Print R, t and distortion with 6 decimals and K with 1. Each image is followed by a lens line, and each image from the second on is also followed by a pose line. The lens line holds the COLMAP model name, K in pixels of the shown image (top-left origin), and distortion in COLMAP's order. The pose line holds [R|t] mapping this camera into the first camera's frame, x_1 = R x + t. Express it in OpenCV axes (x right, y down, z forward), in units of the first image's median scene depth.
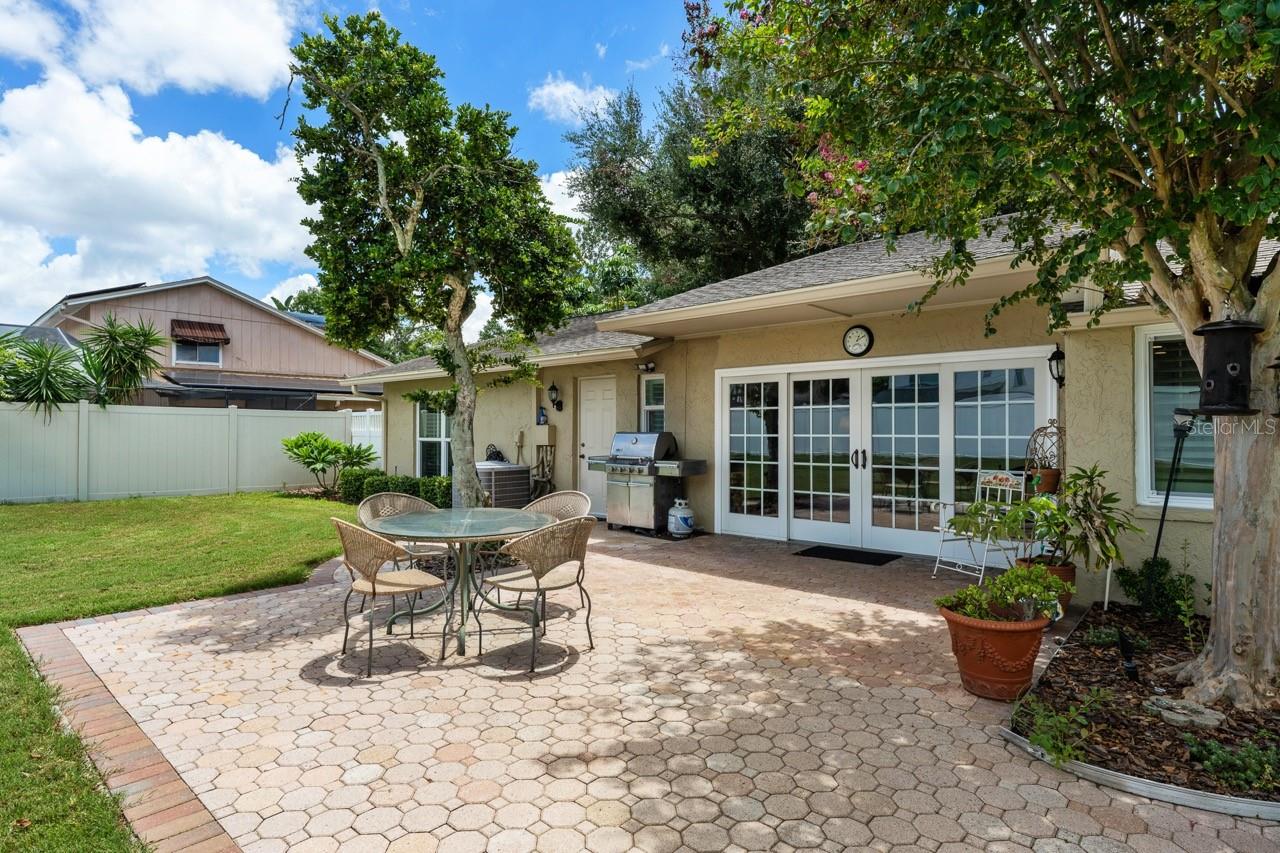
lens RADIAL K [[656.8, 0, 640.0], [0, 656.8, 426.5], [0, 0, 1]] dist [-0.005622, -0.000285]
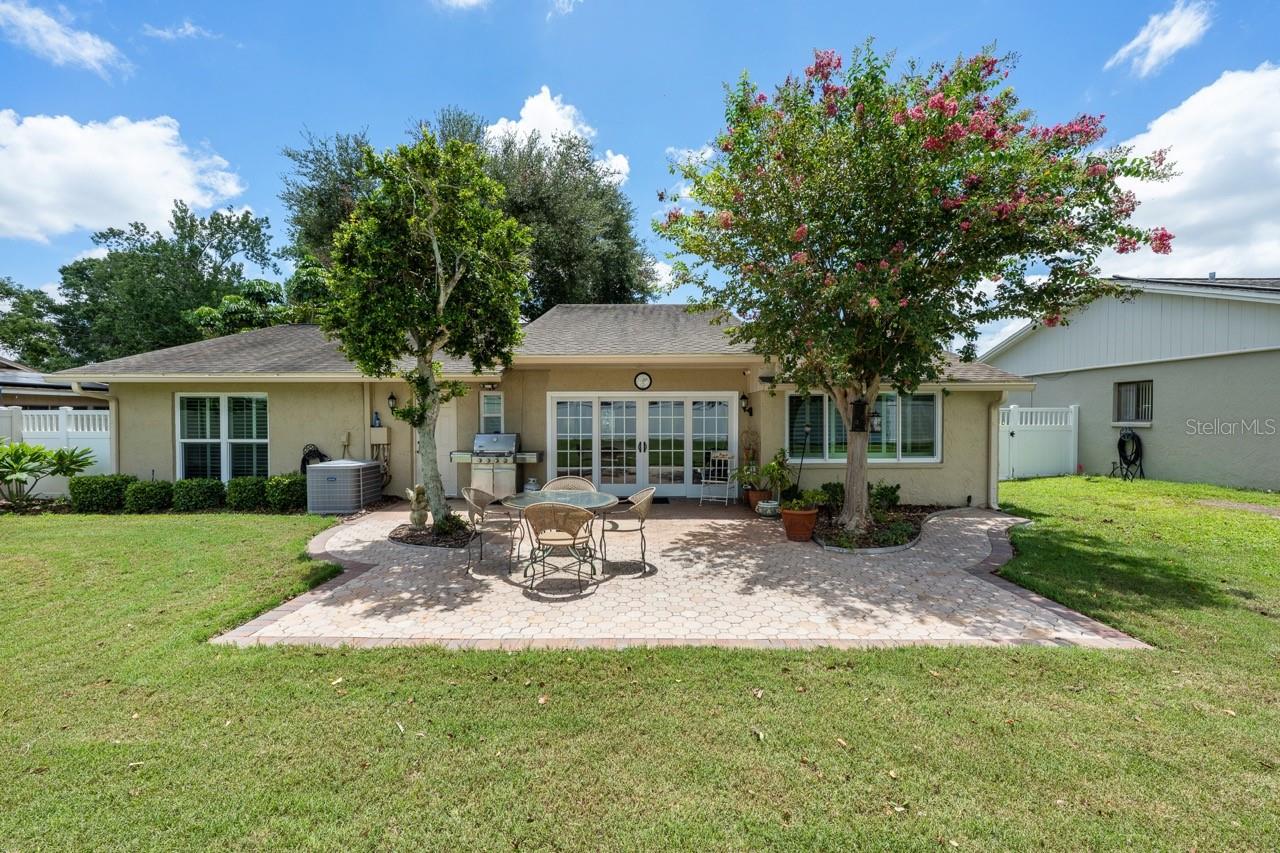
lens RADIAL K [[507.6, 0, 640.0], [0, 507.6, 426.5], [0, 0, 1]] dist [-0.000722, 0.000060]
pose [[0.758147, -0.014235, 0.651929, -0.623466], [-0.001770, 0.999713, 0.023888, -0.042935], [-0.652082, -0.019265, 0.757904, -0.045702]]
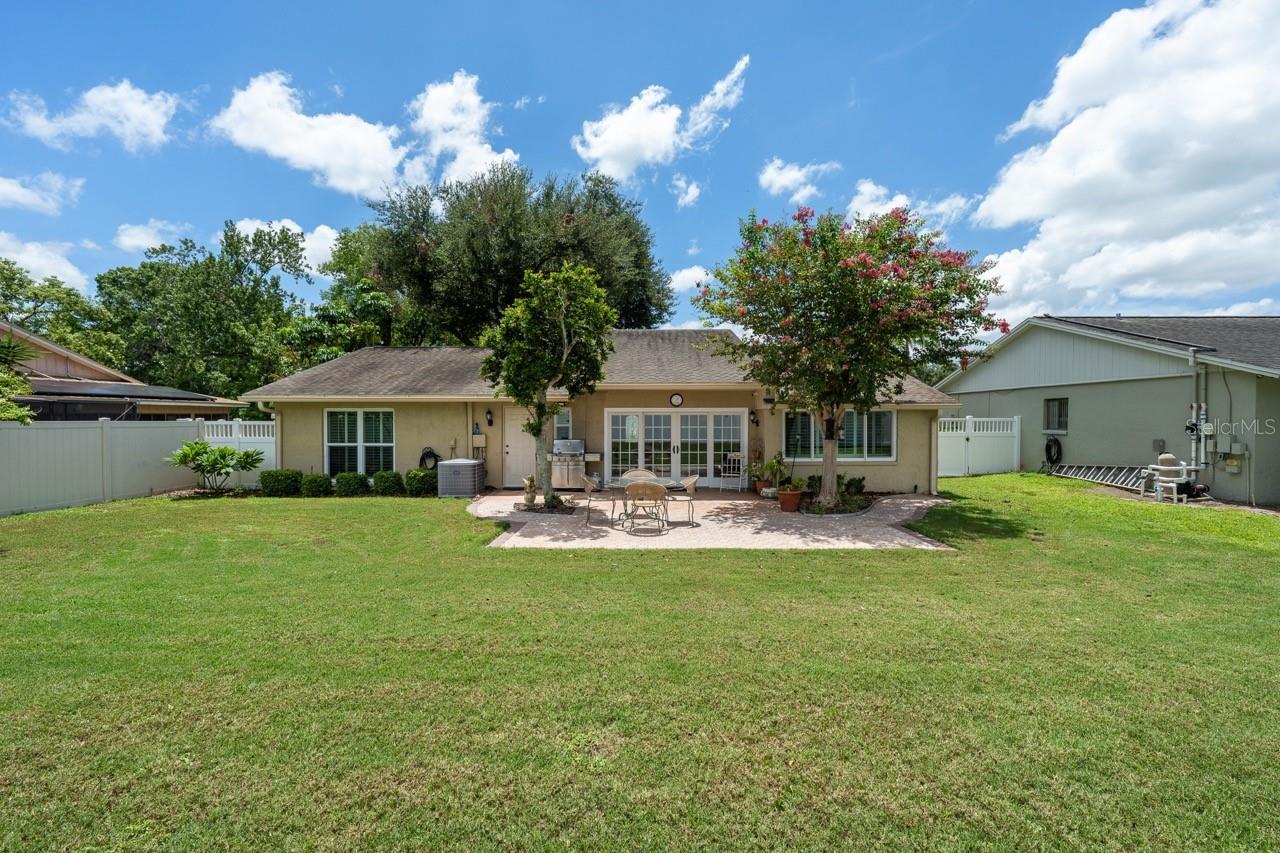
lens RADIAL K [[533.7, 0, 640.1], [0, 533.7, 422.3], [0, 0, 1]] dist [-0.000420, -0.000148]
pose [[0.759583, -0.008050, 0.650361, -1.112552], [-0.002779, 0.999874, 0.015621, -0.085952], [-0.650405, -0.013673, 0.759465, -0.415395]]
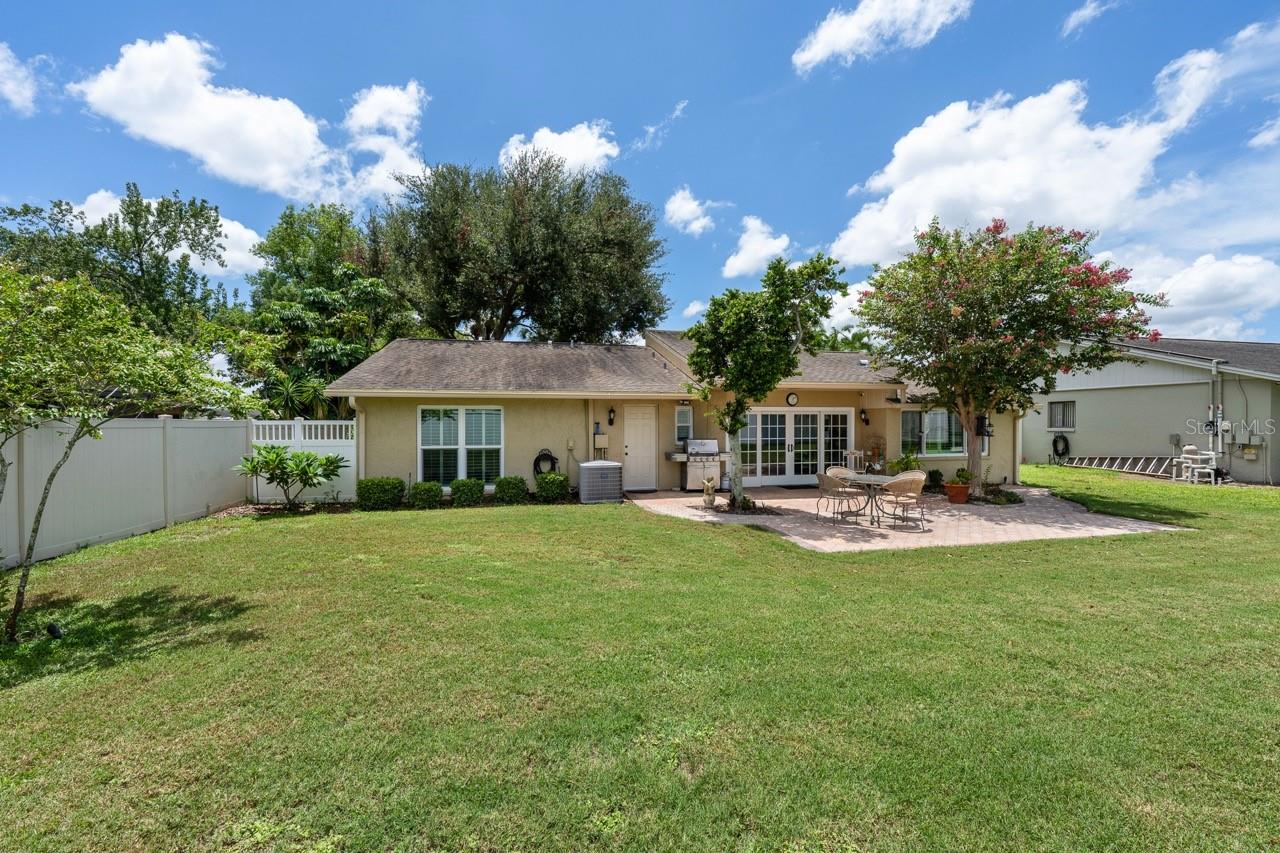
lens RADIAL K [[507.6, 0, 640.0], [0, 507.6, 426.5], [0, 0, 1]] dist [-0.000722, 0.000060]
pose [[0.591806, -0.010081, 0.806017, -1.636731], [-0.002974, 0.999888, 0.014689, -0.060820], [-0.806075, -0.011090, 0.591710, 0.372921]]
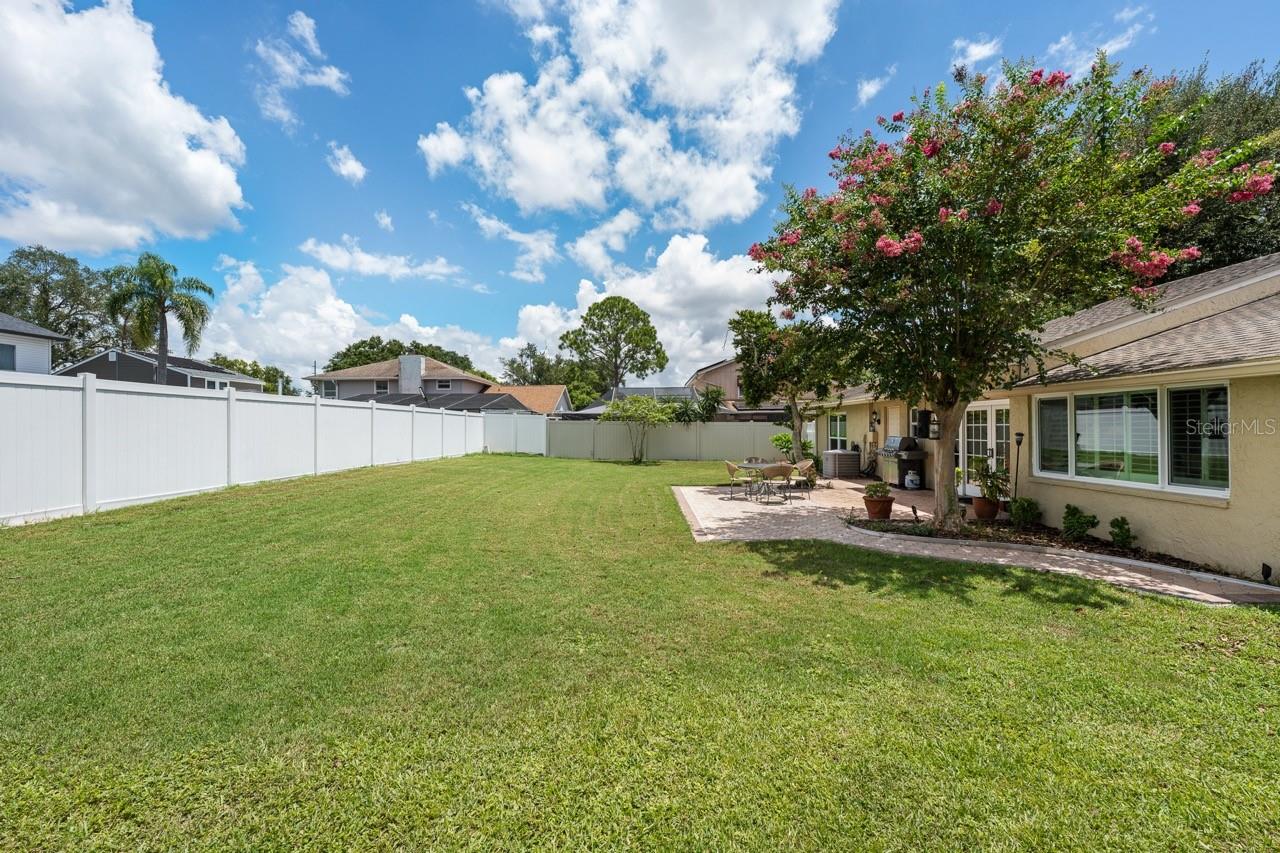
lens RADIAL K [[507.6, 0, 640.0], [0, 507.6, 426.5], [0, 0, 1]] dist [-0.000722, 0.000060]
pose [[0.655103, -0.005463, -0.755520, 0.850507], [0.011067, 0.999936, 0.002365, -0.045395], [0.755458, -0.009911, 0.655122, -0.789671]]
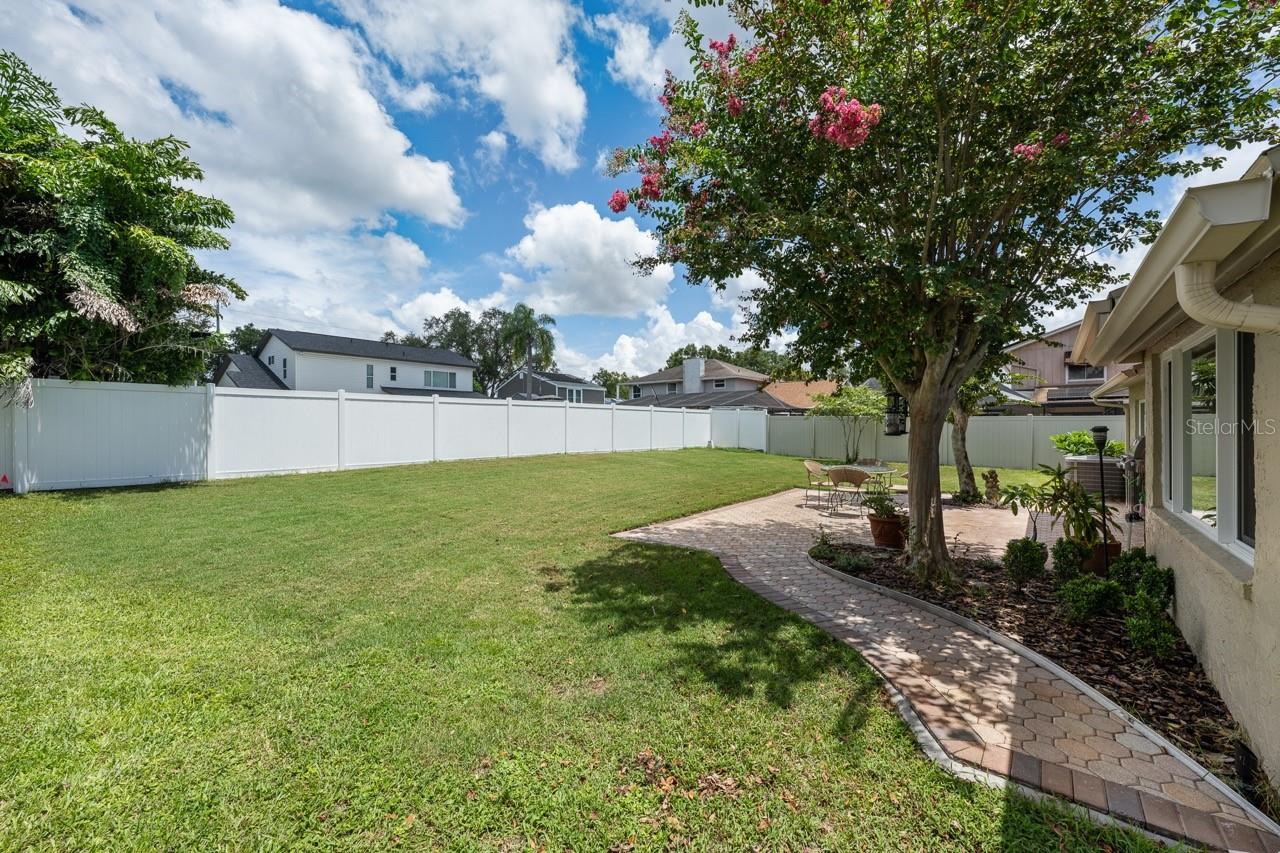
lens RADIAL K [[507.6, 0, 640.0], [0, 507.6, 426.5], [0, 0, 1]] dist [-0.000722, 0.000060]
pose [[0.042944, 0.000134, -0.999077, 1.163624], [0.009206, 0.999957, 0.000530, -0.024541], [0.999035, -0.009221, 0.042941, 0.017966]]
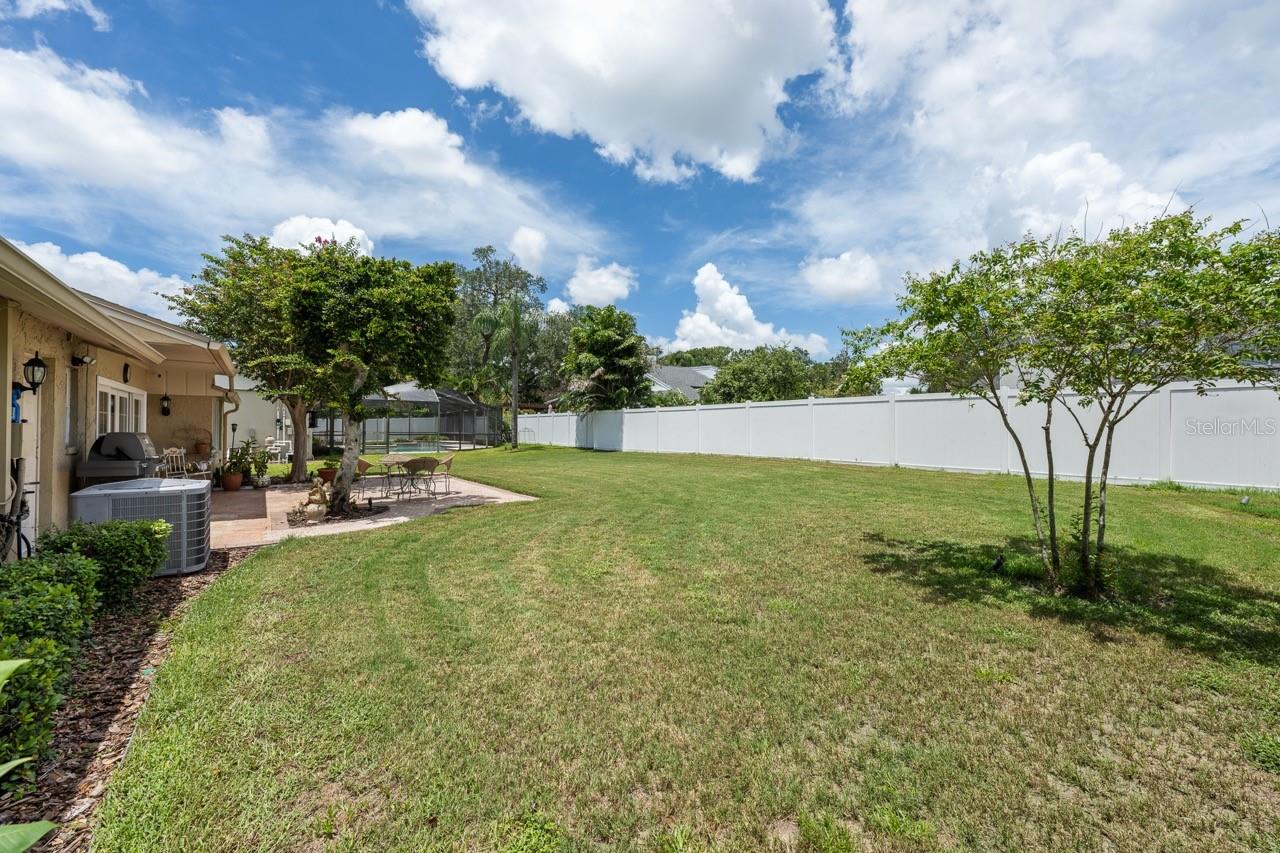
lens RADIAL K [[507.6, 0, 640.0], [0, 507.6, 426.5], [0, 0, 1]] dist [-0.000722, 0.000060]
pose [[-0.977195, -0.005838, 0.212264, -1.218546], [-0.008289, 0.999909, -0.010656, -0.003006], [-0.212183, -0.012173, -0.977154, 2.075613]]
